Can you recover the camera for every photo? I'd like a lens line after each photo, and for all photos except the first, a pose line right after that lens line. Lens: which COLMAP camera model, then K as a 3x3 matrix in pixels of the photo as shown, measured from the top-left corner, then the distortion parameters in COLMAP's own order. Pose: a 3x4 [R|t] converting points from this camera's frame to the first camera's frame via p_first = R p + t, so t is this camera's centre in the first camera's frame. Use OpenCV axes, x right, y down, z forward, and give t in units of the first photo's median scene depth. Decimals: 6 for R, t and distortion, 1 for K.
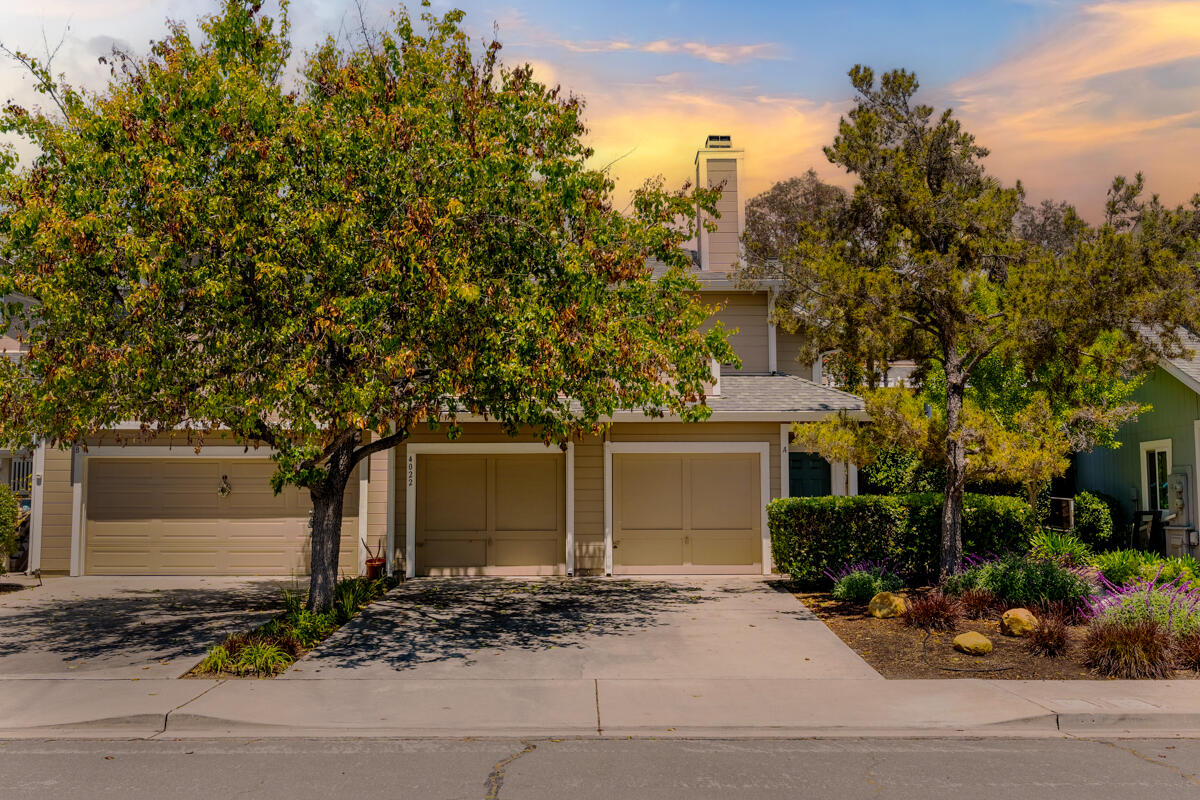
lens RADIAL K [[1219.9, 0, 600.0], [0, 1219.9, 400.0], [0, 0, 1]] dist [-0.005638, -0.004201]
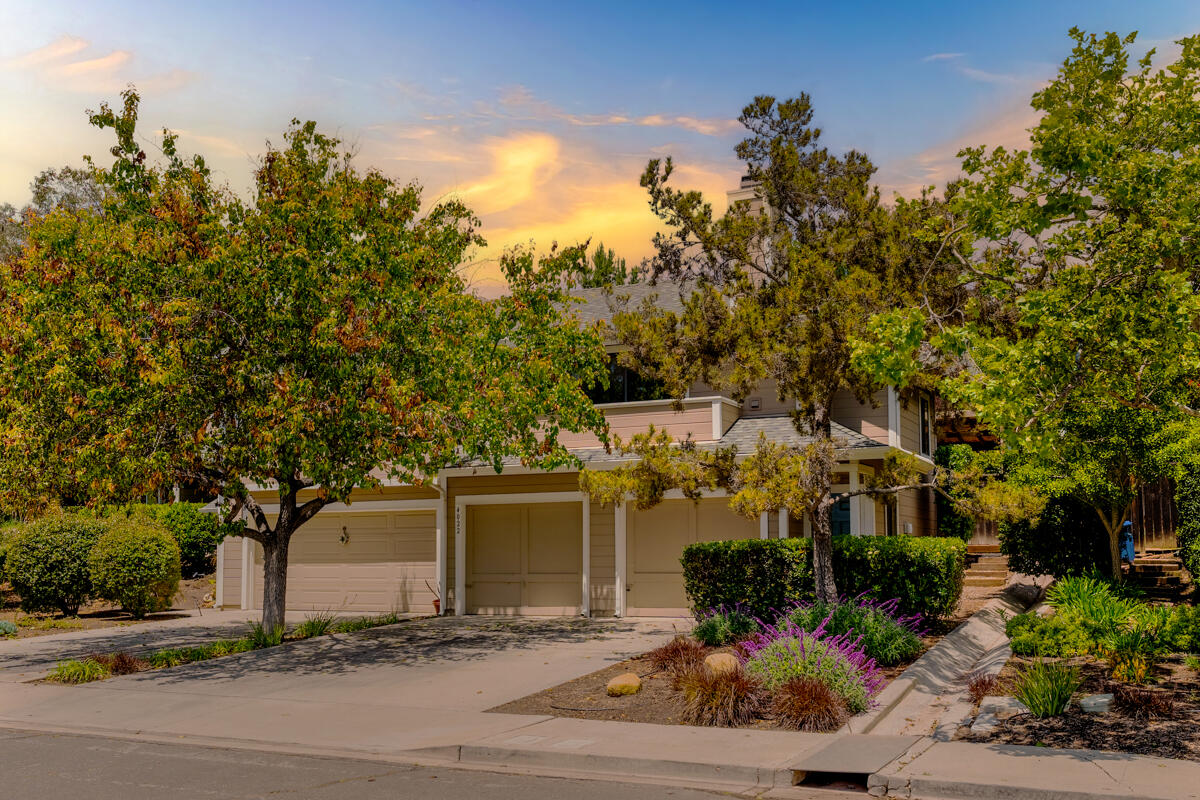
lens RADIAL K [[1251.5, 0, 602.1], [0, 1251.5, 442.7], [0, 0, 1]] dist [0.002800, -0.000010]
pose [[0.889352, -0.044384, -0.455063, 0.486961], [0.044889, 0.998945, -0.009702, 0.004948], [0.455014, -0.011799, 0.890406, 0.043065]]
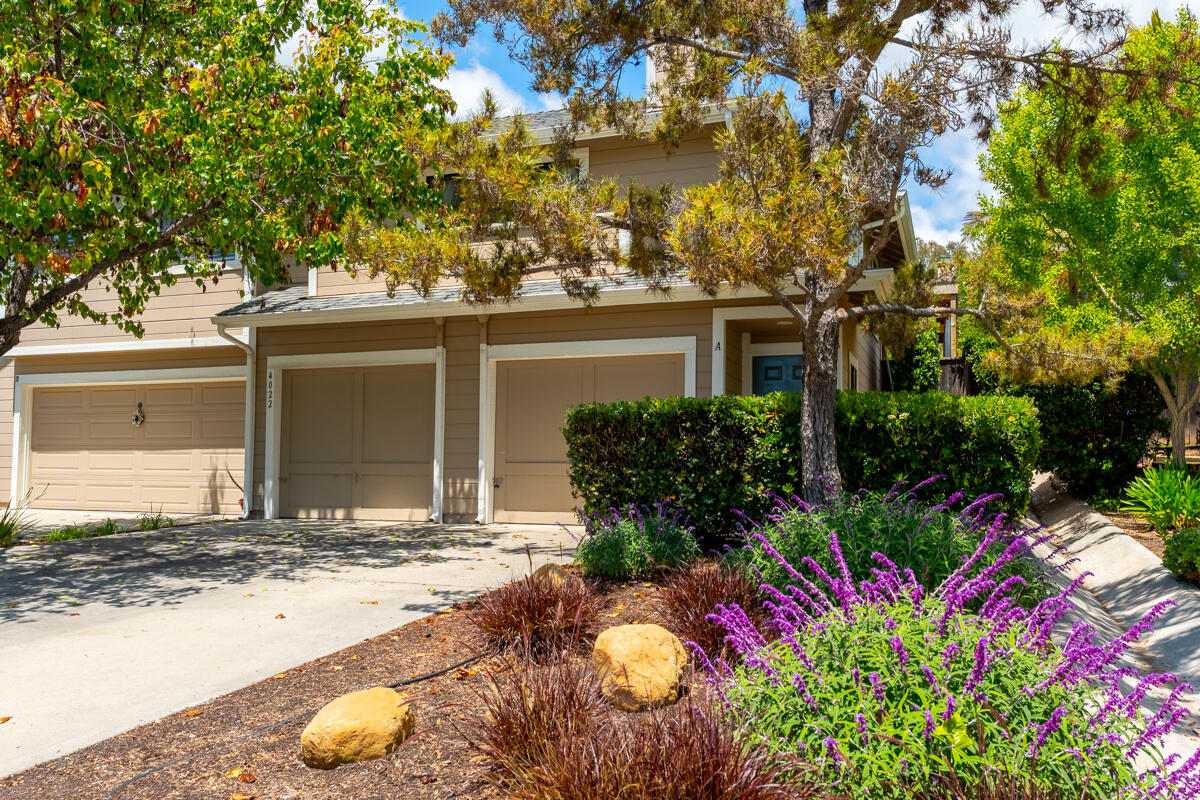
lens RADIAL K [[968.8, 0, 600.0], [0, 968.8, 400.0], [0, 0, 1]] dist [-0.005685, -0.001967]
pose [[0.920580, -0.021064, -0.389987, 0.303713], [0.025073, 0.999672, 0.005192, 0.067249], [0.389749, -0.014558, 0.920806, 0.485364]]
